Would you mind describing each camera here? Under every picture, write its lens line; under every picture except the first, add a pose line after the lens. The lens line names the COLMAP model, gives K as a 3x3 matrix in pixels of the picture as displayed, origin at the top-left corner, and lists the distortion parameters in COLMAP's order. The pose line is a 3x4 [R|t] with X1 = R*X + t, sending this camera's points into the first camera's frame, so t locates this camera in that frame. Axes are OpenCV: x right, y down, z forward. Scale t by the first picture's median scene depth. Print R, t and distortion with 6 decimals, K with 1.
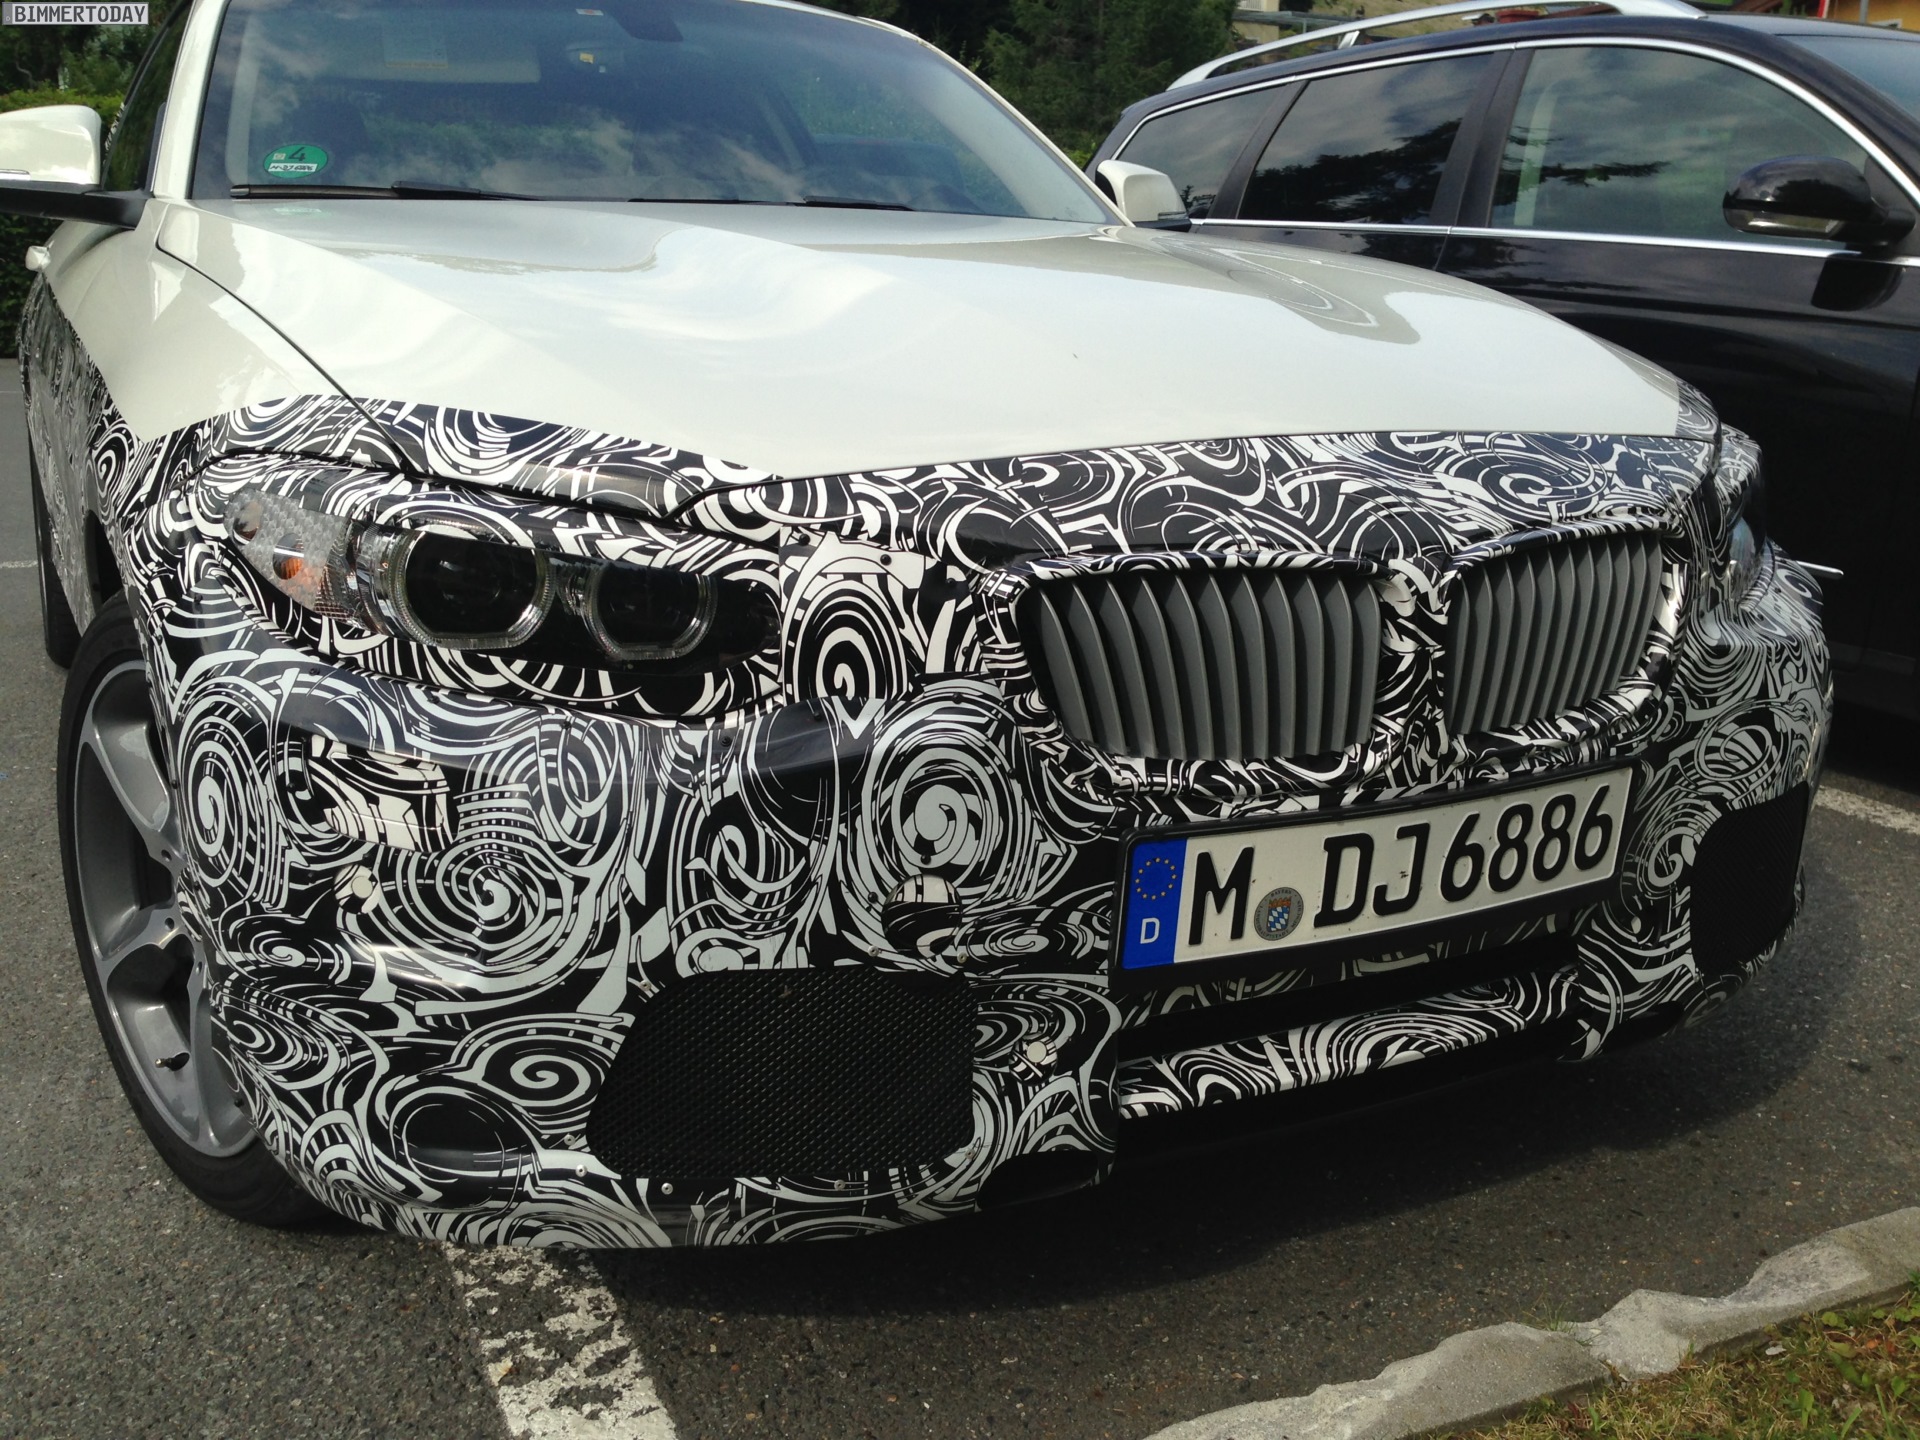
lens RADIAL K [[1848.1, 0, 964.6], [0, 1848.1, 709.0], [0, 0, 1]] dist [0.080928, -0.014149]
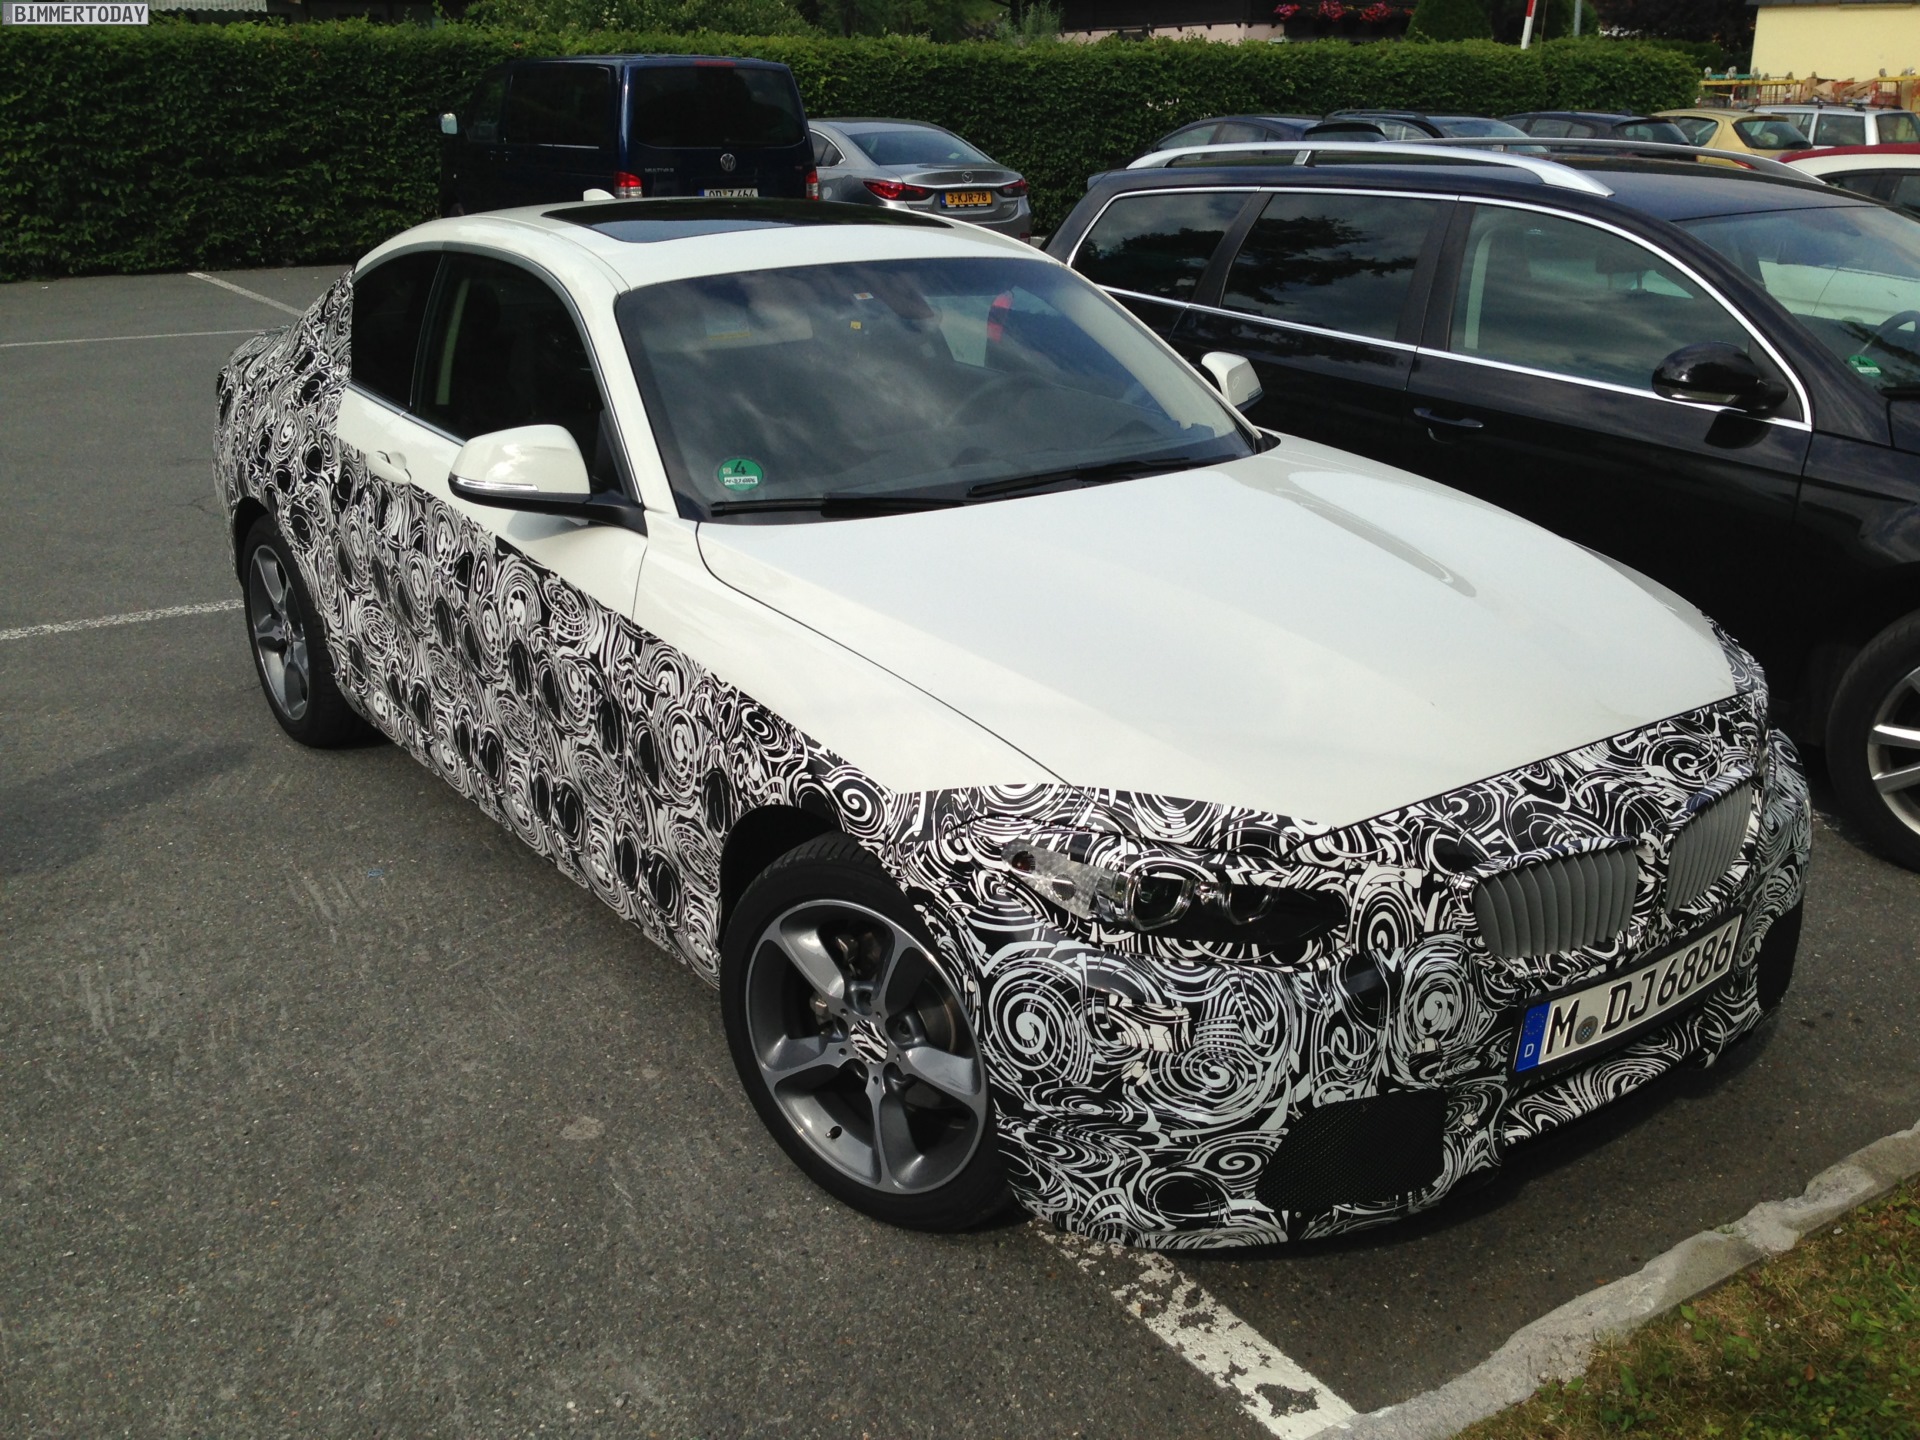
lens RADIAL K [[1848.1, 0, 964.6], [0, 1848.1, 709.0], [0, 0, 1]] dist [0.080928, -0.014149]
pose [[0.988906, -0.067152, 0.132500, -0.691836], [0.054263, 0.993647, 0.098600, -0.439353], [-0.138279, -0.090316, 0.986267, -0.733936]]
